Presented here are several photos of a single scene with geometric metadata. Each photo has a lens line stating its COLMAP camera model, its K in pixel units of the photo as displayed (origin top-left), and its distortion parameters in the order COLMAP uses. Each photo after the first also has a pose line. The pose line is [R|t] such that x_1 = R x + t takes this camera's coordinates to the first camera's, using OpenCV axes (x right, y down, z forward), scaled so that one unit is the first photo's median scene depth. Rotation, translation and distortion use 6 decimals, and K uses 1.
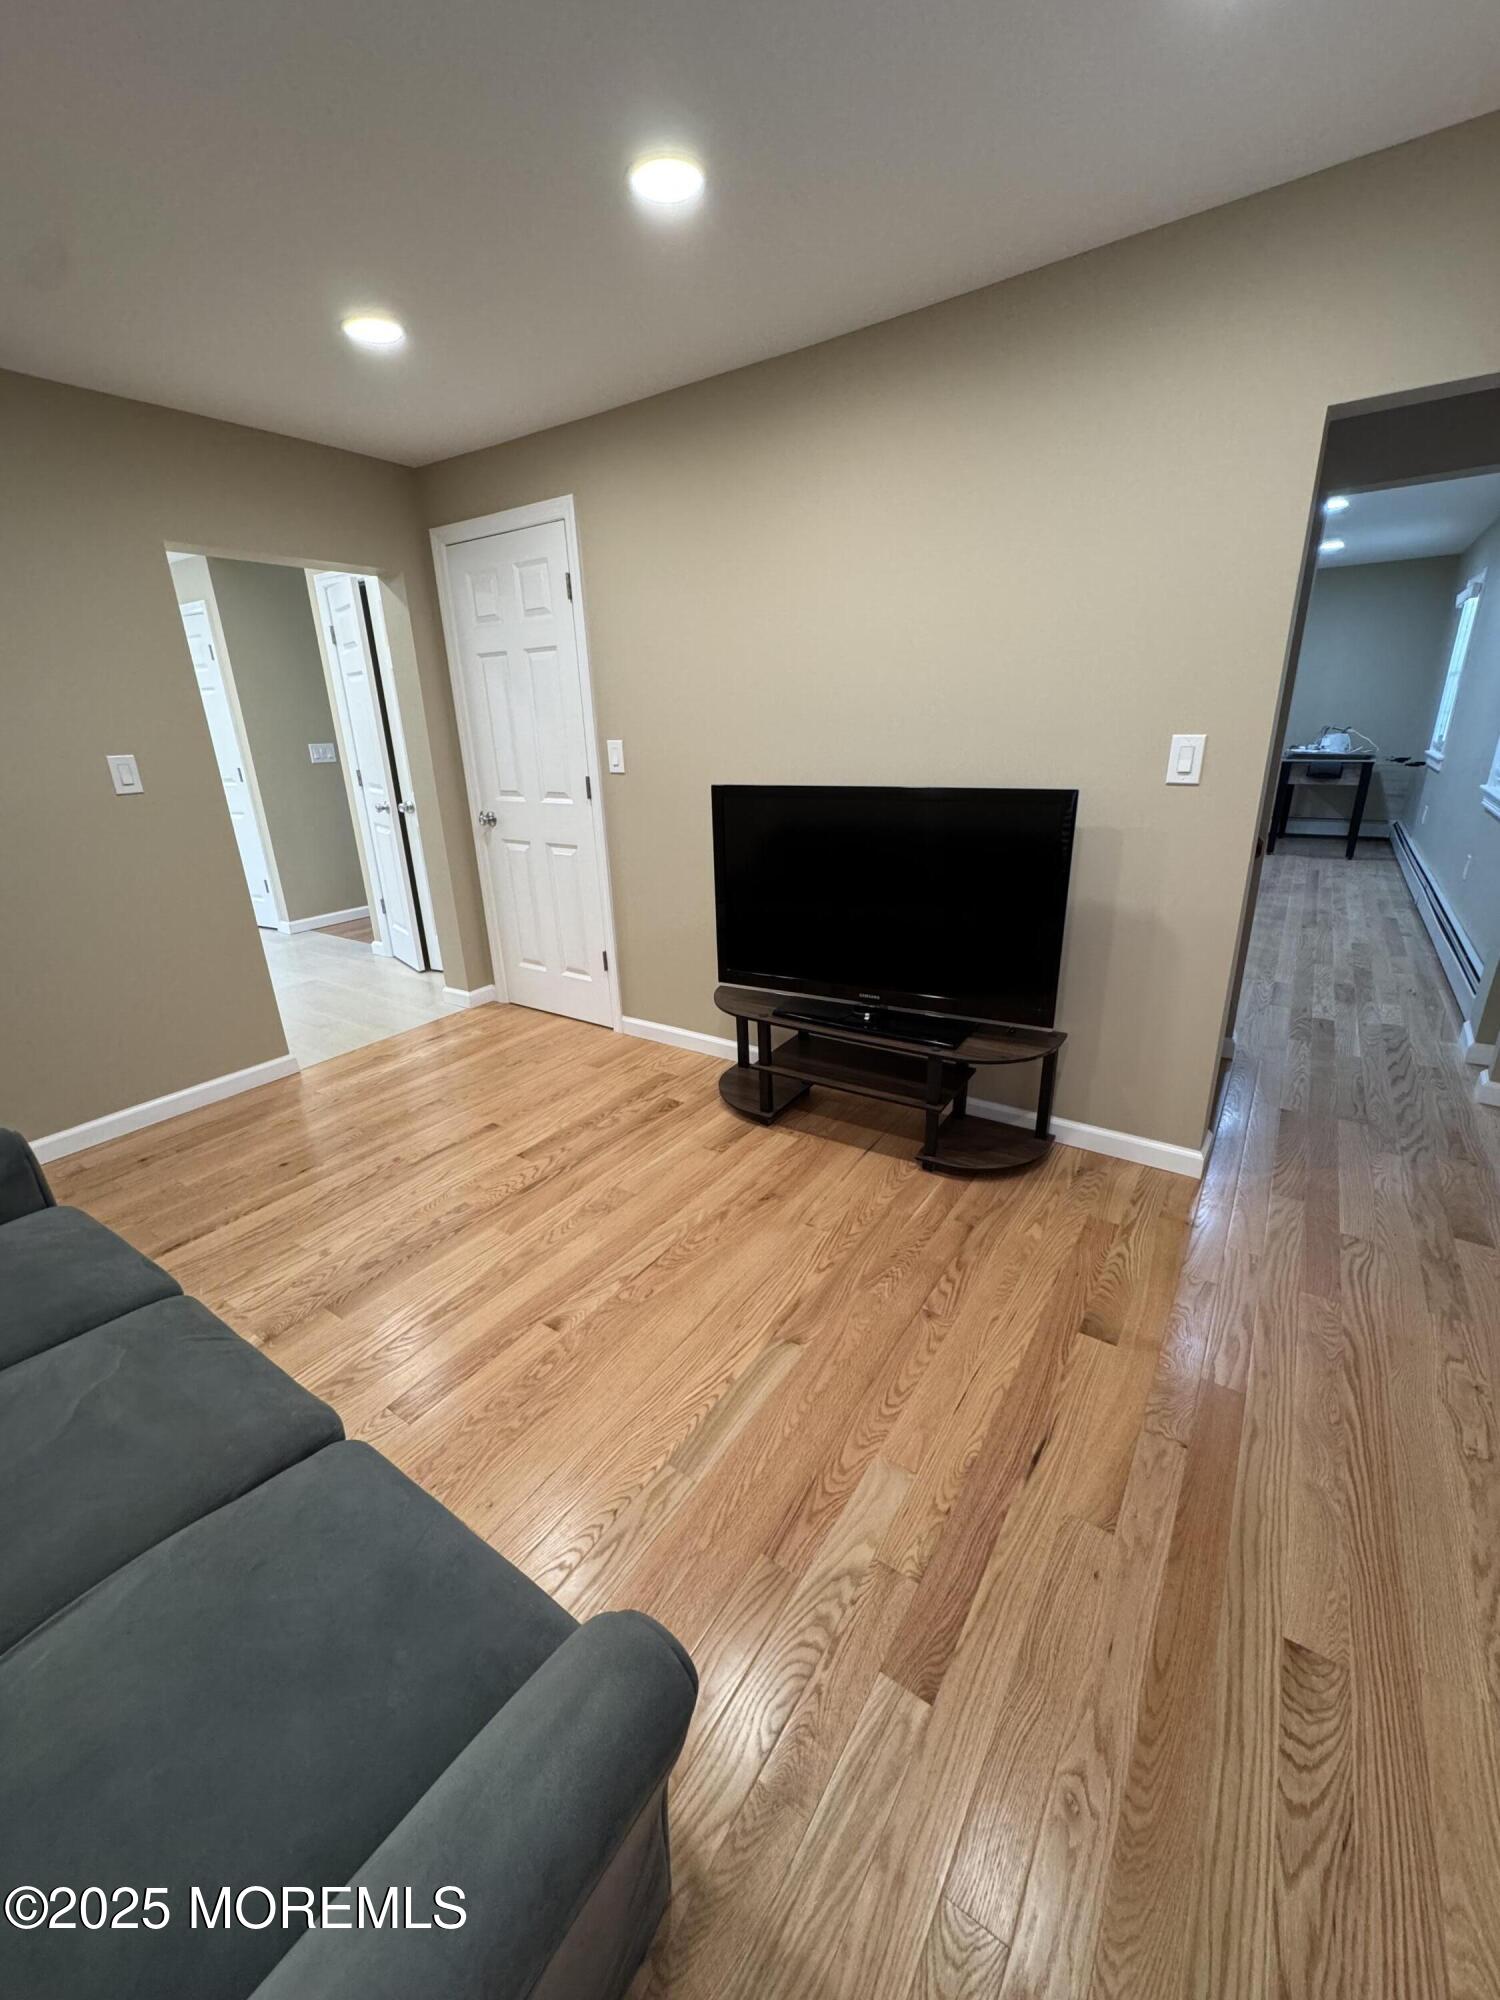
lens RADIAL K [[802.3, 0, 748.7], [0, 802.3, 998.1], [0, 0, 1]] dist [-0.001230, -0.000041]
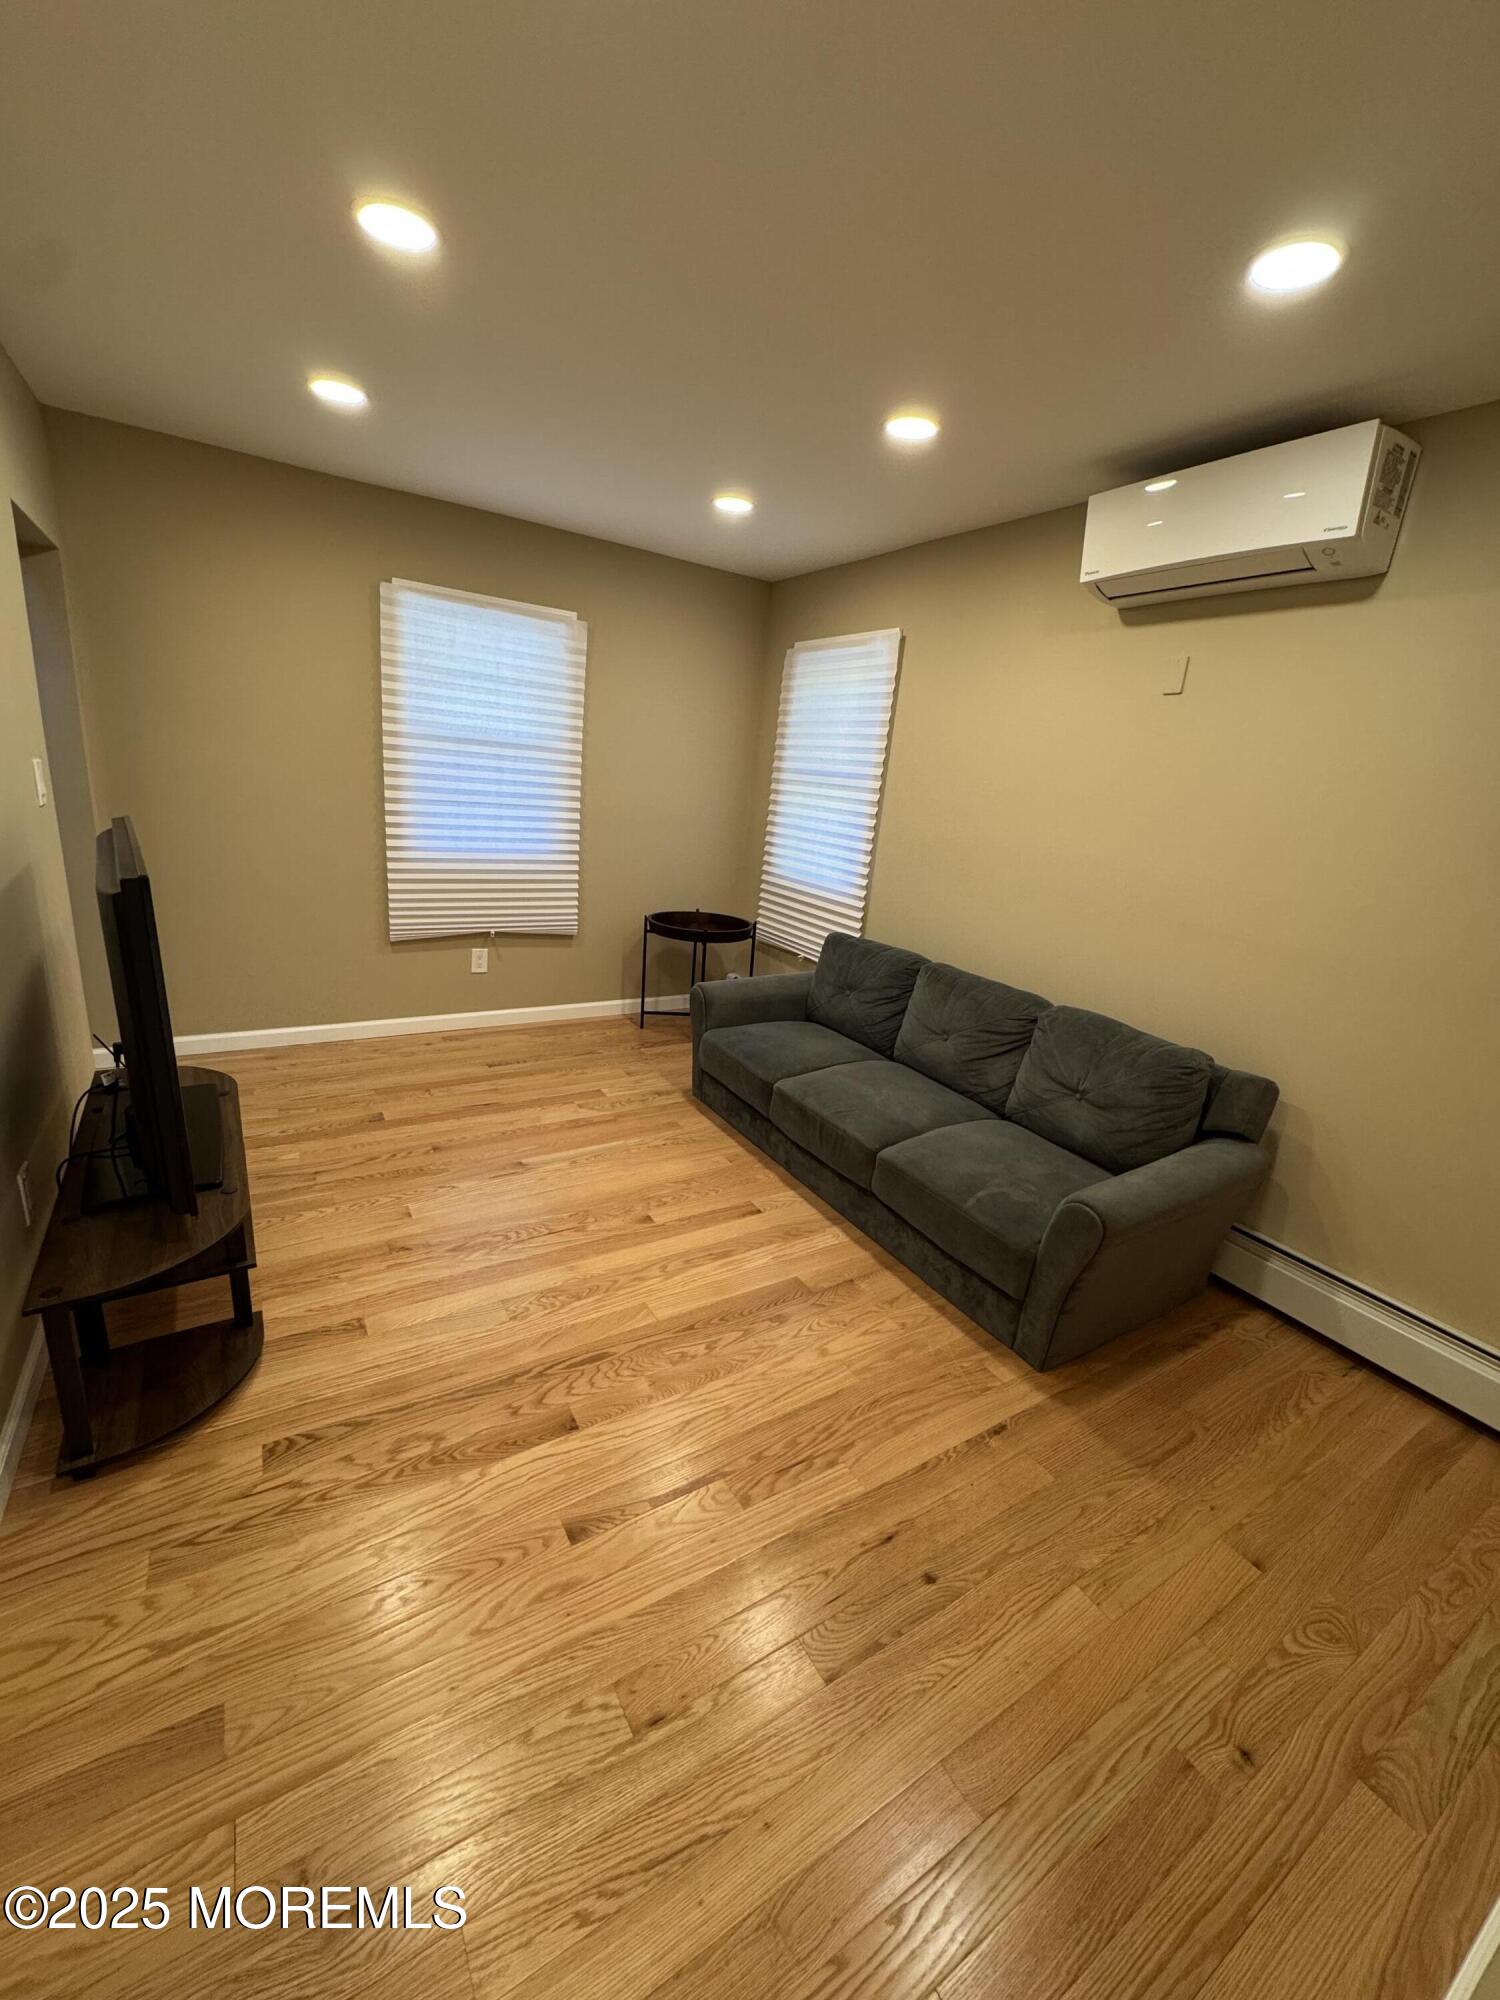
lens RADIAL K [[802.3, 0, 753.6], [0, 802.3, 999.6], [0, 0, 1]] dist [-0.001230, -0.000041]
pose [[-0.912782, -0.154415, 0.378135, -0.702258], [0.082146, 0.837467, 0.540279, -0.503817], [-0.400102, 0.524219, -0.751740, 1.431933]]
